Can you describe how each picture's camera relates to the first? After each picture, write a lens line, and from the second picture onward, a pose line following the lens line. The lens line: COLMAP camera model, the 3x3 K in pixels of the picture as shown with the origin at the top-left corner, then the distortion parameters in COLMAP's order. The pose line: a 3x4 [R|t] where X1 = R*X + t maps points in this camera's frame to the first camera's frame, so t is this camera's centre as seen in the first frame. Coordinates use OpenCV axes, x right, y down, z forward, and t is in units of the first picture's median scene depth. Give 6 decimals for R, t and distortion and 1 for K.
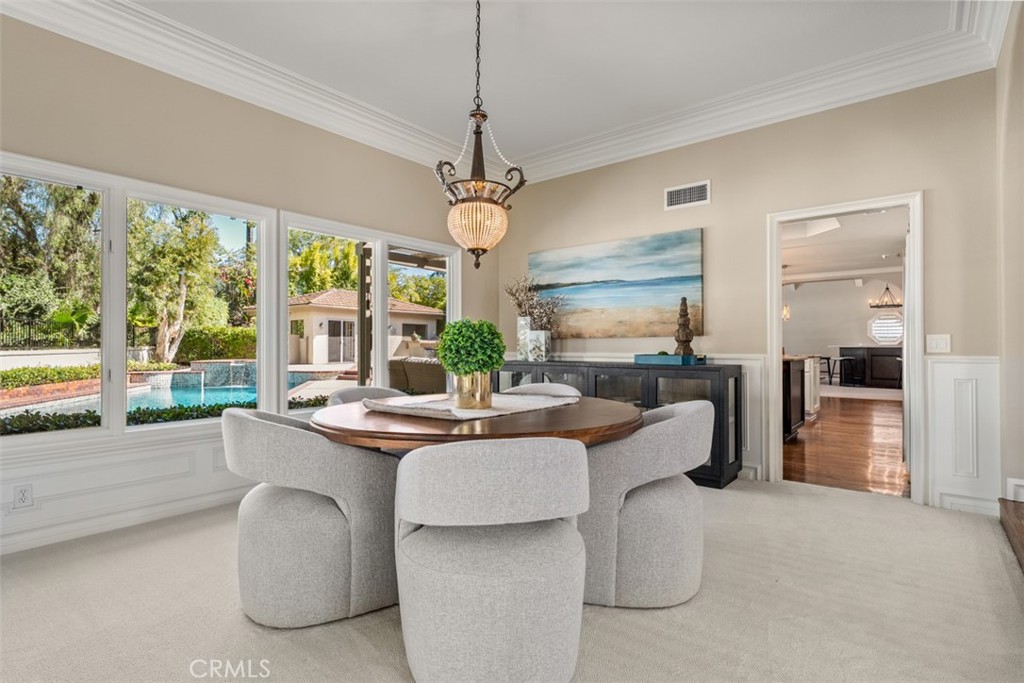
lens RADIAL K [[513.0, 0, 511.1], [0, 513.0, 340.9], [0, 0, 1]] dist [0.004436, 0.000199]
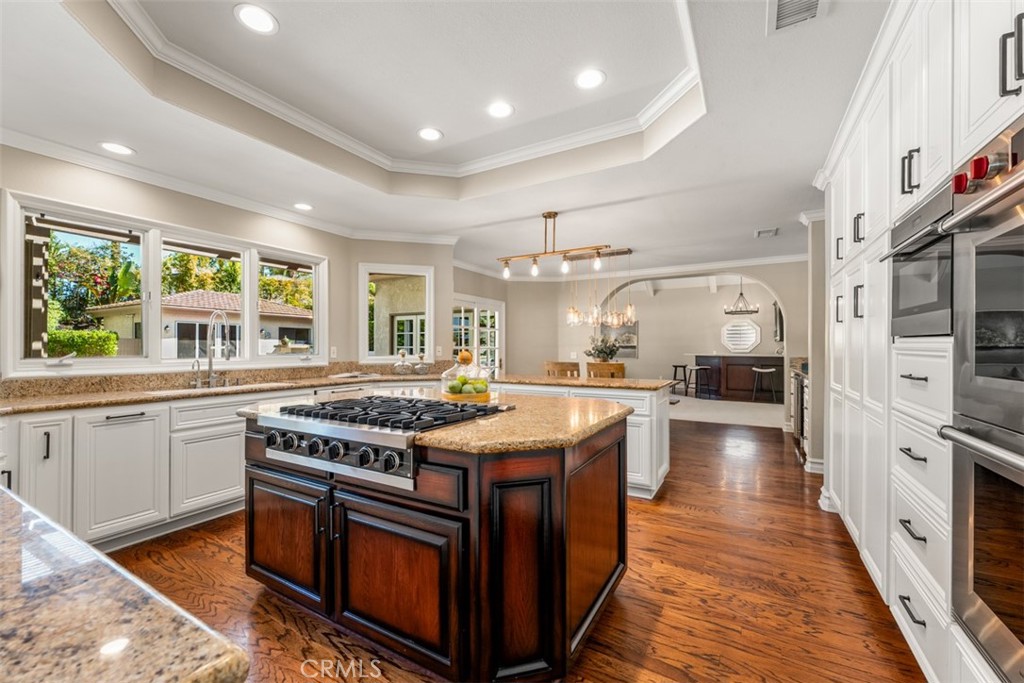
lens RADIAL K [[411.1, 0, 512.4], [0, 411.1, 343.4], [0, 0, 1]] dist [-0.000983, -0.000071]
pose [[0.987481, 0.002118, 0.157725, 0.116970], [-0.002377, 0.999996, 0.001452, -0.006201], [-0.157721, -0.001809, 0.987482, 0.191281]]
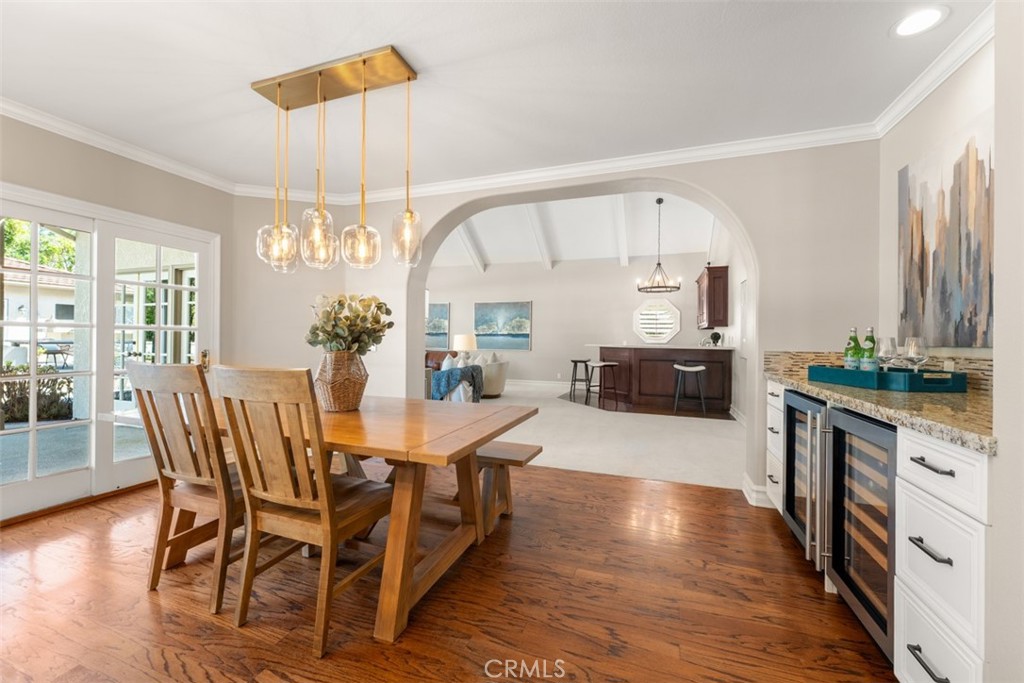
lens RADIAL K [[411.1, 0, 510.4], [0, 411.1, 339.2], [0, 0, 1]] dist [-0.000983, -0.000071]
pose [[0.941194, 0.007128, 0.337792, 0.213305], [-0.012328, 0.999836, 0.013253, -0.002118], [-0.337642, -0.016638, 0.941128, 0.327493]]
